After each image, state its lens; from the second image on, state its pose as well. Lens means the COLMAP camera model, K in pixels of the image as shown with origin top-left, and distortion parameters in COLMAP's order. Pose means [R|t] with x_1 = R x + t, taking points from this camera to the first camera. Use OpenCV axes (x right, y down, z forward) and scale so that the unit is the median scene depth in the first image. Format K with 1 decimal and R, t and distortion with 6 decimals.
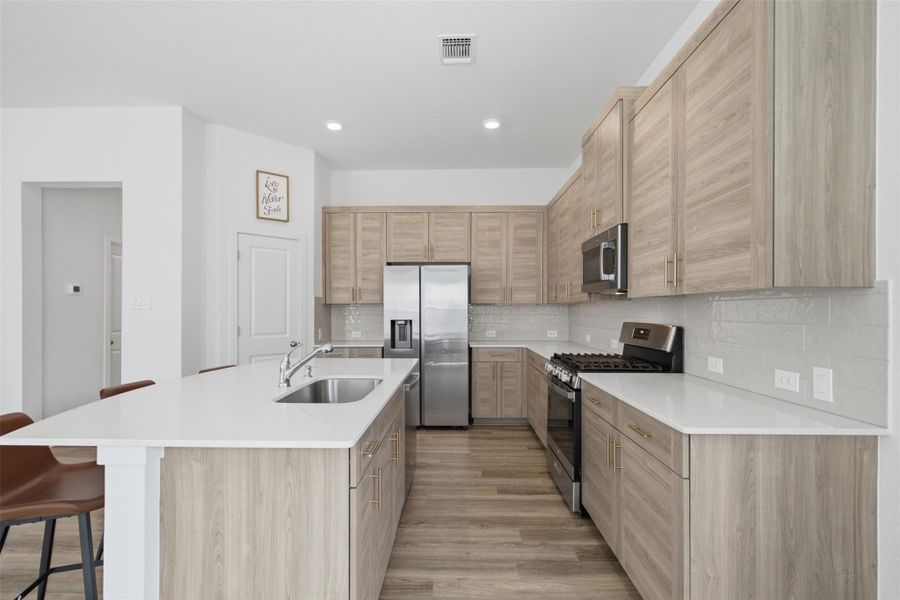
lens RADIAL K [[411.7, 0, 447.9], [0, 411.7, 309.3], [0, 0, 1]] dist [0.003179, 0.000206]
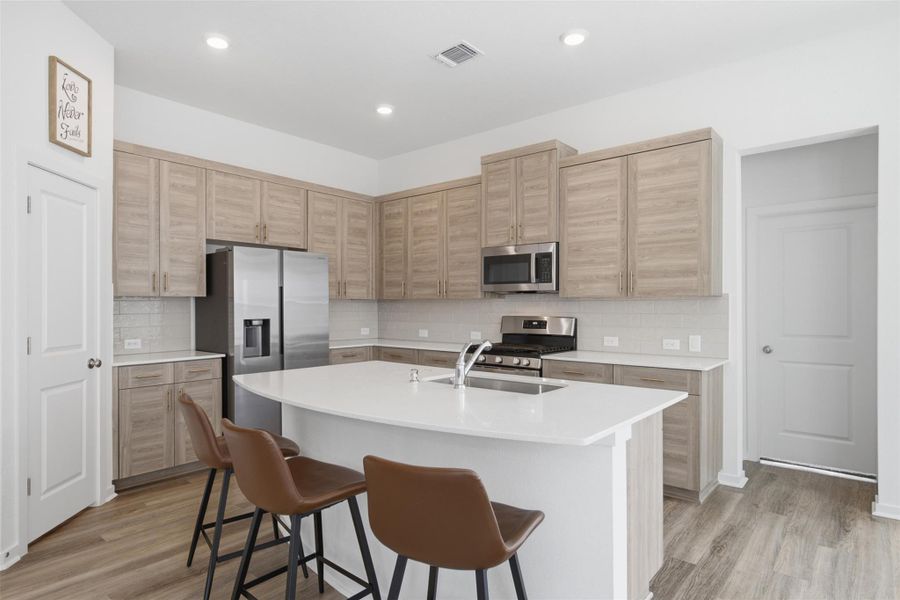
lens RADIAL K [[502.2, 0, 450.0], [0, 502.2, 300.0], [0, 0, 1]] dist [0.001452, 0.000051]
pose [[0.622742, 0.008462, 0.782382, -0.614990], [-0.001745, 0.999954, -0.009427, -0.001619], [-0.782426, 0.004505, 0.622728, 0.146182]]
